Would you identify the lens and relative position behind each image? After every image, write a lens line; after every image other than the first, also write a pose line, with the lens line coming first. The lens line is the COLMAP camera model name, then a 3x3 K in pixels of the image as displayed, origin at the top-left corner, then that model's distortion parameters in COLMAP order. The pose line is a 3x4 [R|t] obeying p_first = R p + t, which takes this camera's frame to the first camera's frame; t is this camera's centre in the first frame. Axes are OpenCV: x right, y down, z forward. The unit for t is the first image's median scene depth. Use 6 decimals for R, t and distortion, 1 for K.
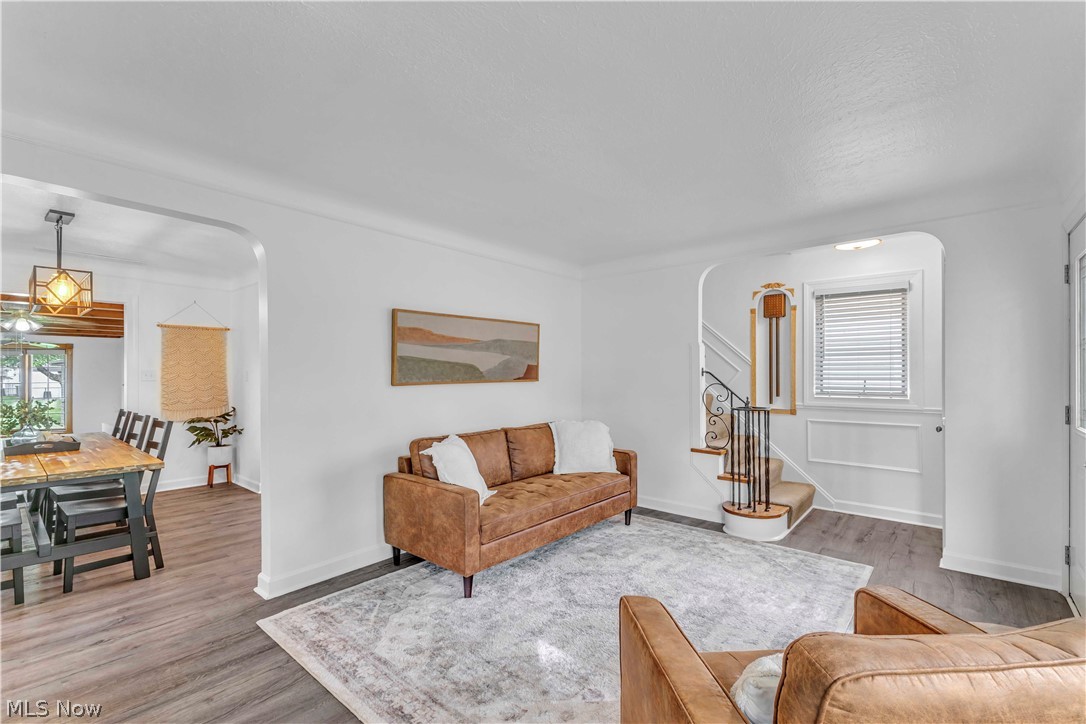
lens RADIAL K [[474.4, 0, 537.7], [0, 474.4, 371.8], [0, 0, 1]] dist [0.007846, -0.001055]
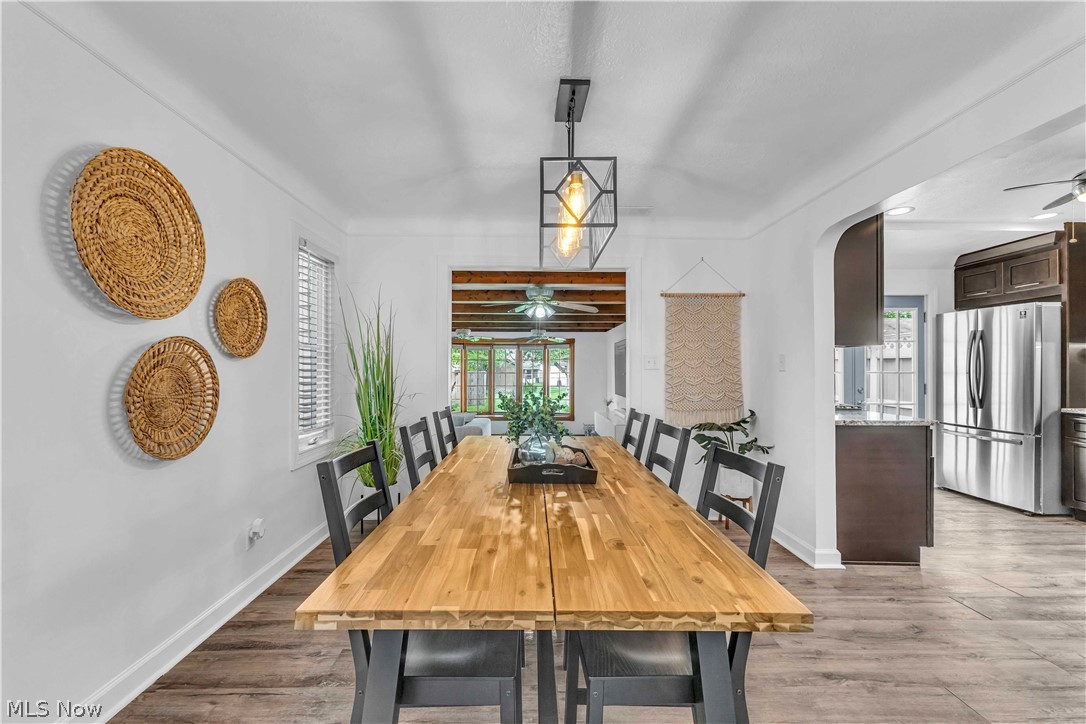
lens RADIAL K [[474.4, 0, 528.1], [0, 474.4, 363.9], [0, 0, 1]] dist [0.007846, -0.001055]
pose [[0.649400, -0.004787, -0.760432, -0.214096], [-0.000163, 0.999979, -0.006434, 0.008564], [0.760447, 0.004302, 0.649386, 0.209797]]
